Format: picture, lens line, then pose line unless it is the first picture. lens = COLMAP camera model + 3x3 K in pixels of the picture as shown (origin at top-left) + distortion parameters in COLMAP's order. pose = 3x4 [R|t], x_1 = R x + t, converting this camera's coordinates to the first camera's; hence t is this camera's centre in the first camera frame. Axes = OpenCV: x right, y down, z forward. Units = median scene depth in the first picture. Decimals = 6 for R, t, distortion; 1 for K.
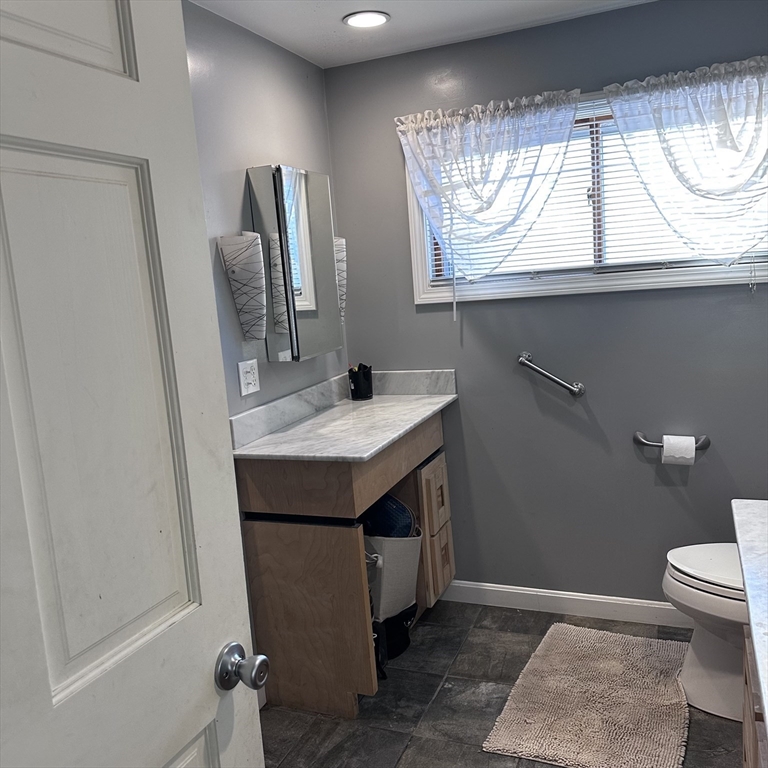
lens RADIAL K [[729.7, 0, 384.3], [0, 729.7, 386.0], [0, 0, 1]] dist [0.003571, 0.000000]
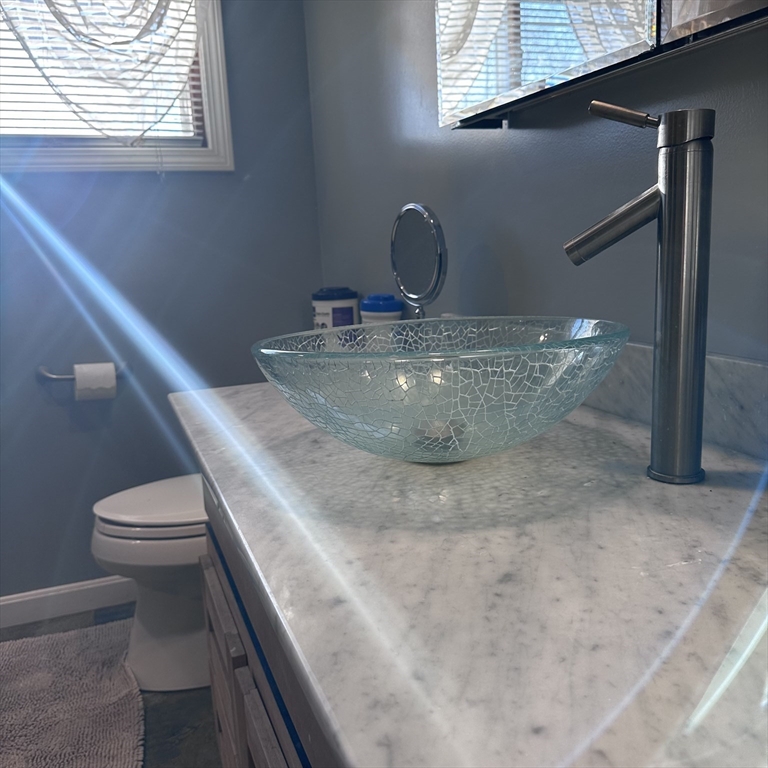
lens RADIAL K [[729.7, 0, 381.0], [0, 729.7, 383.8], [0, 0, 1]] dist [0.003571, 0.000000]
pose [[0.721032, -0.091042, 0.686895, 0.069019], [0.093732, 0.995034, 0.033493, 0.078359], [-0.686533, 0.040234, 0.725985, 0.178206]]
